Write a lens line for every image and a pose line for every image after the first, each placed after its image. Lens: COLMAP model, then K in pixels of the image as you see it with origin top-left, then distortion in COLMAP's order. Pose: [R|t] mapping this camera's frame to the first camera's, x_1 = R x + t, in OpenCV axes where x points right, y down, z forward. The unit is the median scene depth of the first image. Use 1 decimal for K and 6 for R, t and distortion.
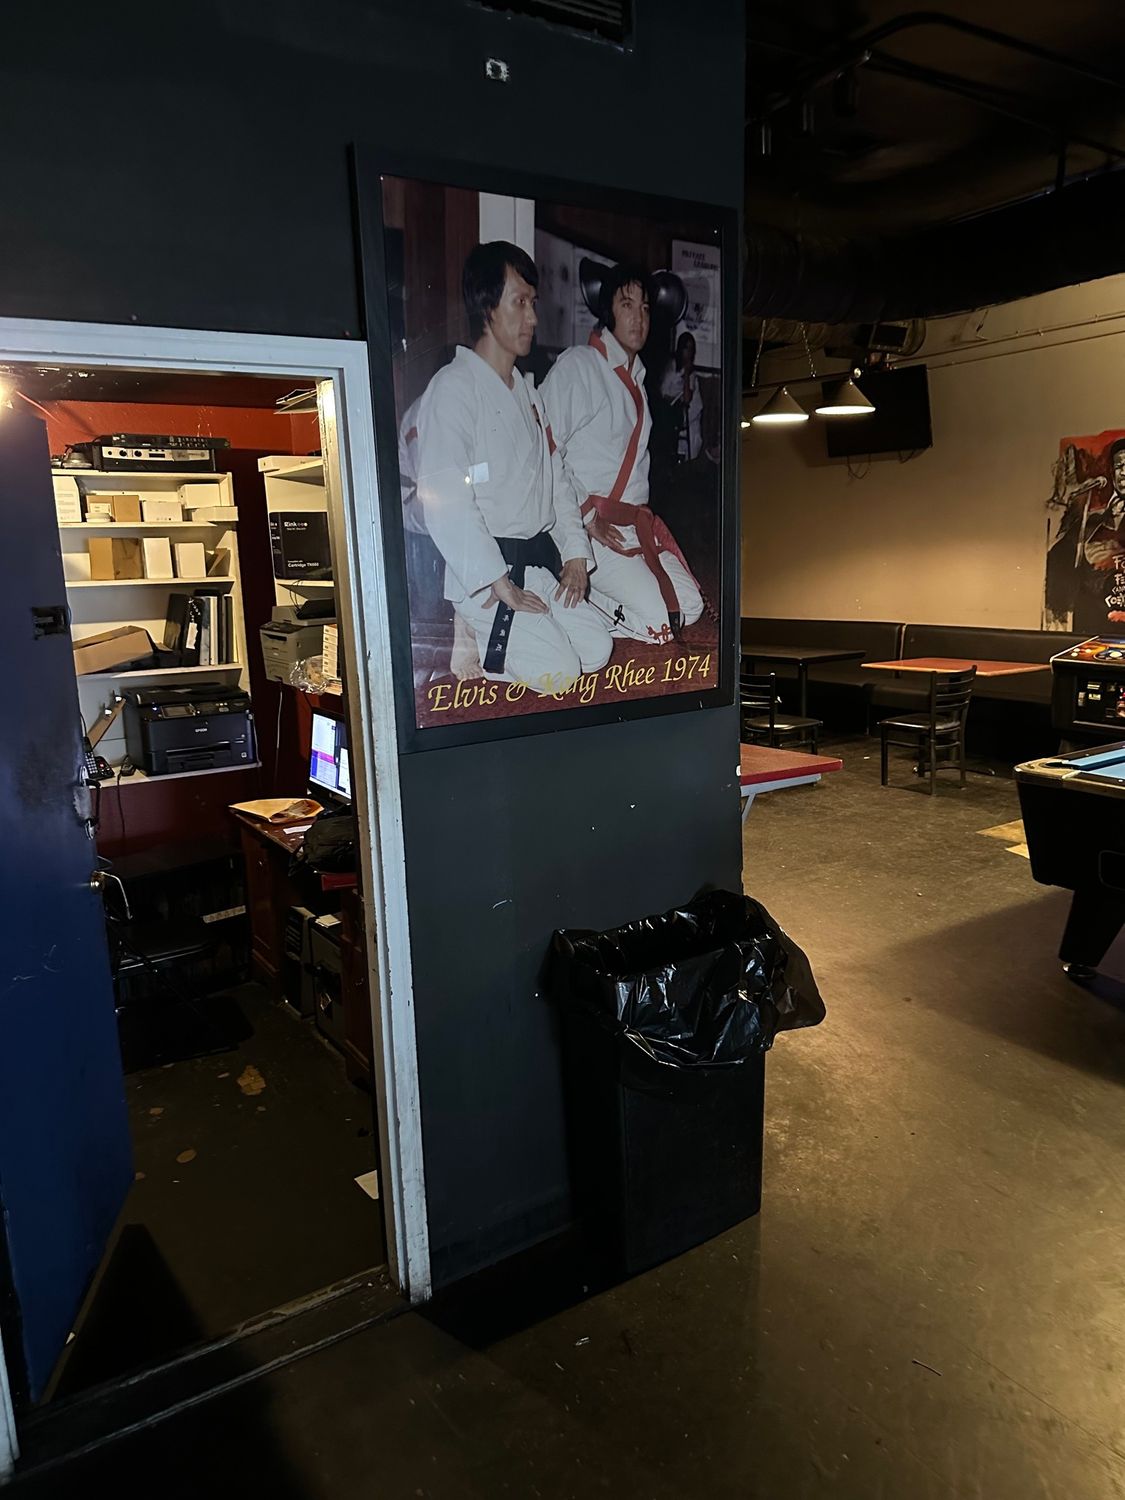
lens RADIAL K [[1049.2, 0, 564.7], [0, 1049.2, 748.5], [0, 0, 1]] dist [0.065013, -0.089627]
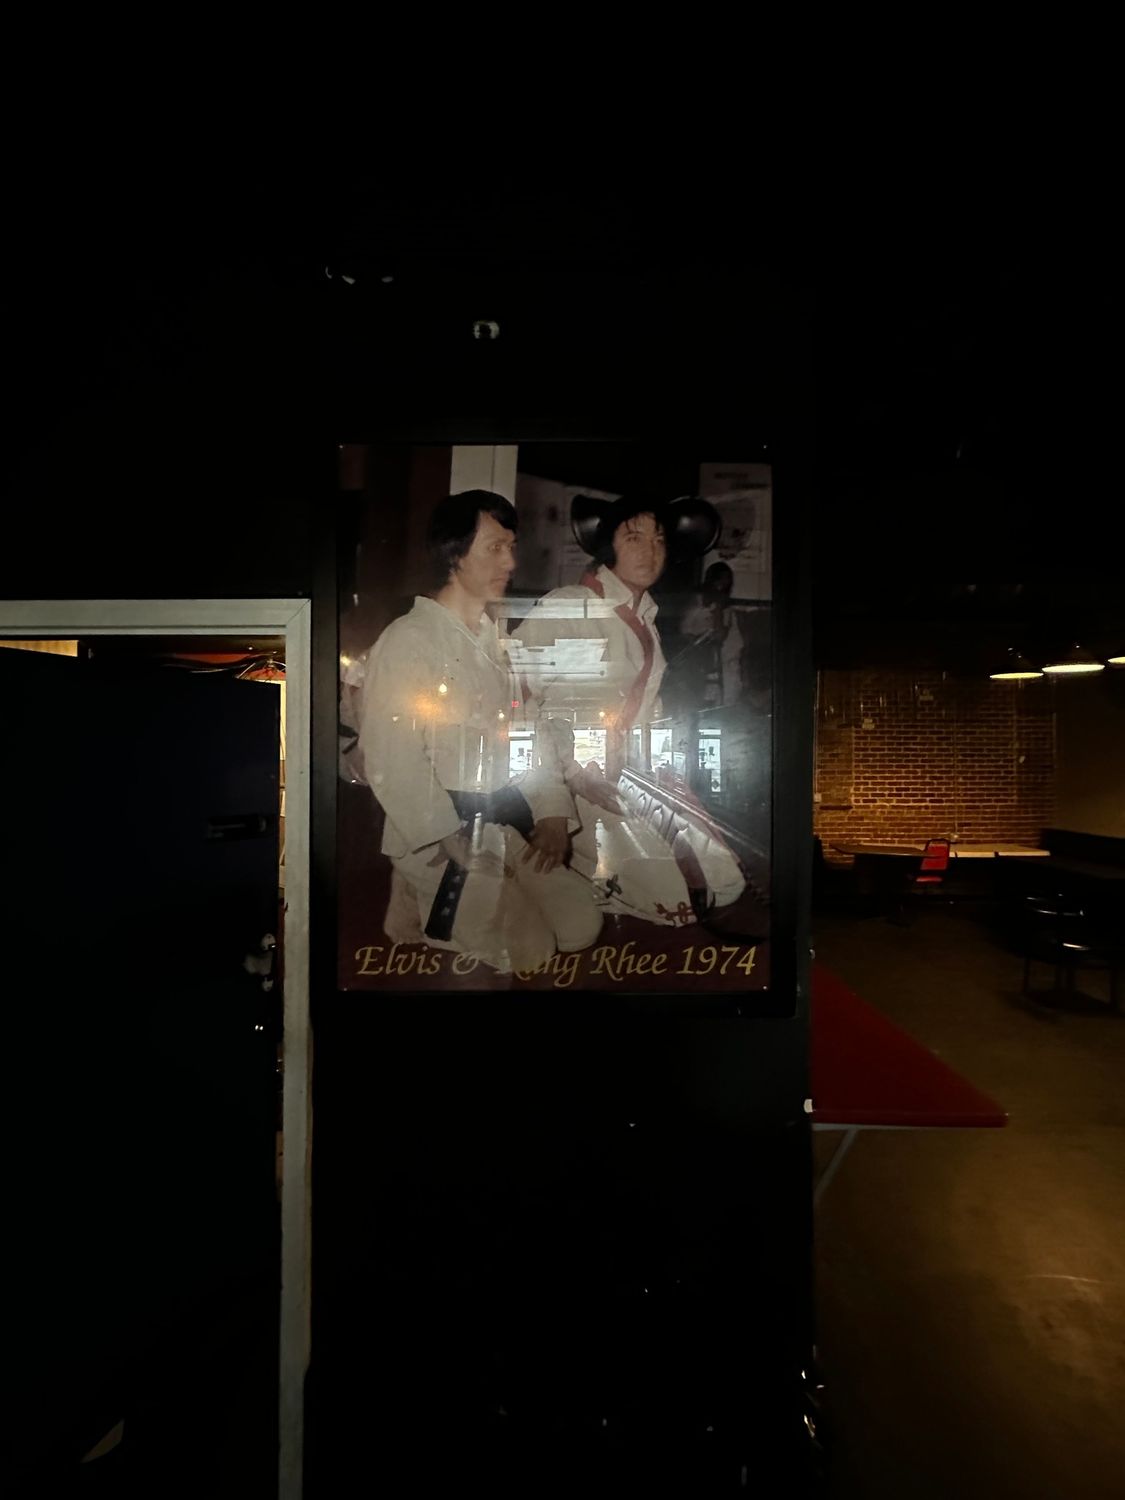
lens RADIAL K [[598.4, 0, 560.2], [0, 598.4, 752.2], [0, 0, 1]] dist [-0.000484, 0.000321]
pose [[0.838987, 0.035525, -0.542991, 0.276119], [-0.136459, 0.979716, -0.146749, -0.159429], [0.526764, 0.197217, 0.826816, 0.575502]]
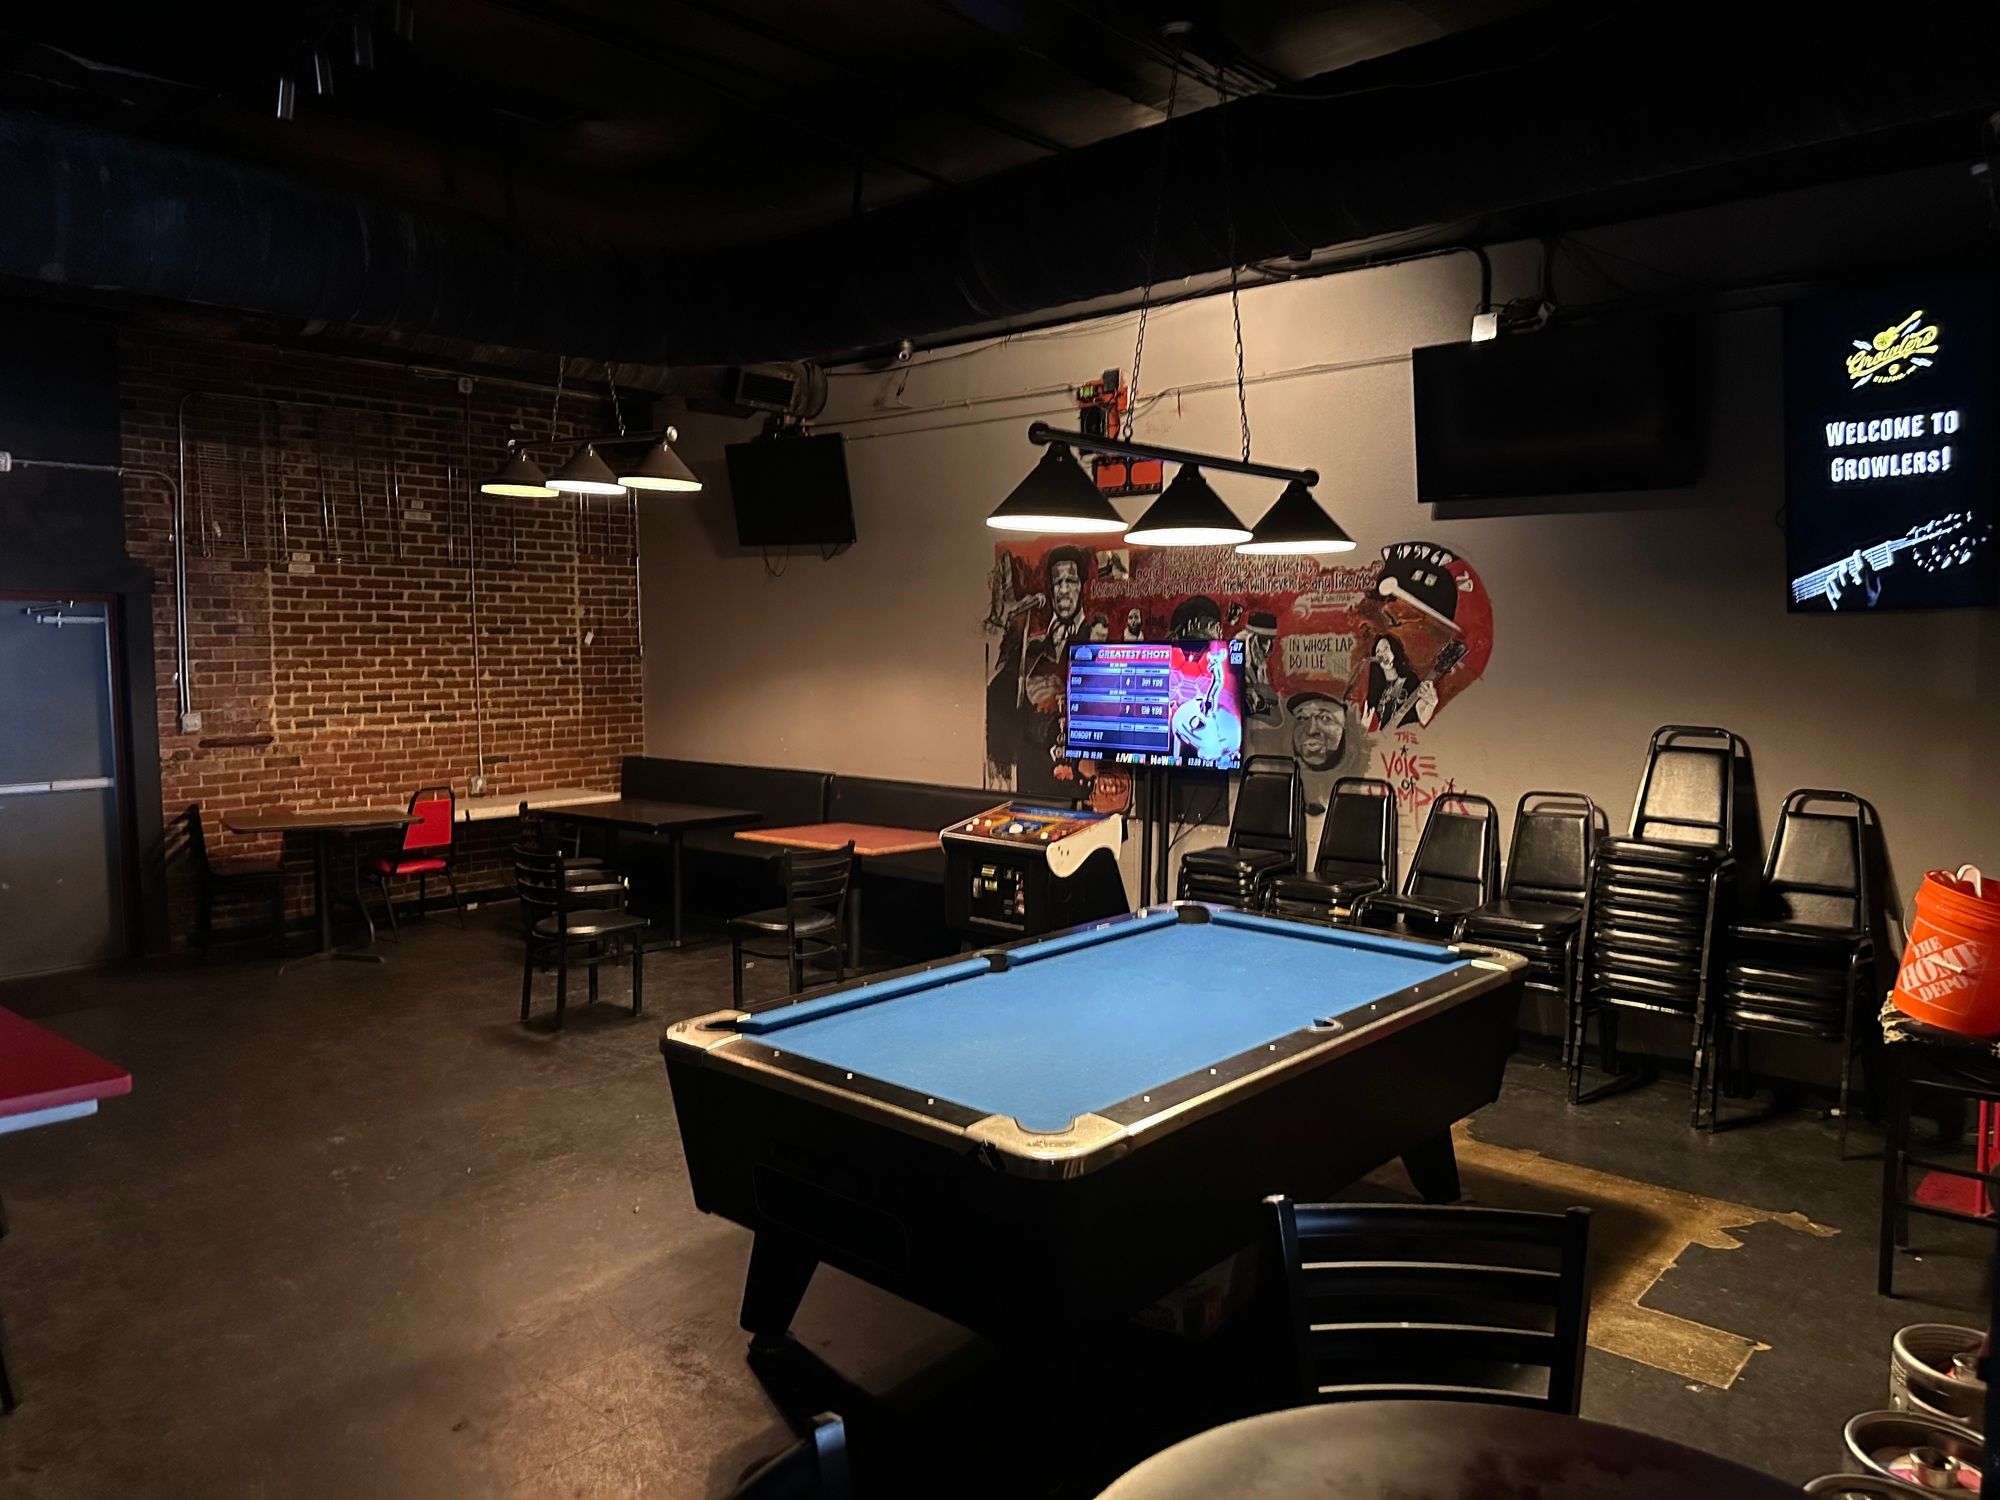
lens RADIAL K [[1398.9, 0, 1009.7], [0, 1398.9, 769.1], [0, 0, 1]] dist [0.065013, -0.089627]
pose [[0.958024, 0.011840, 0.286444, 0.620315], [0.017770, 0.994773, -0.100553, -0.084275], [-0.286137, 0.101422, 0.952806, 0.150745]]
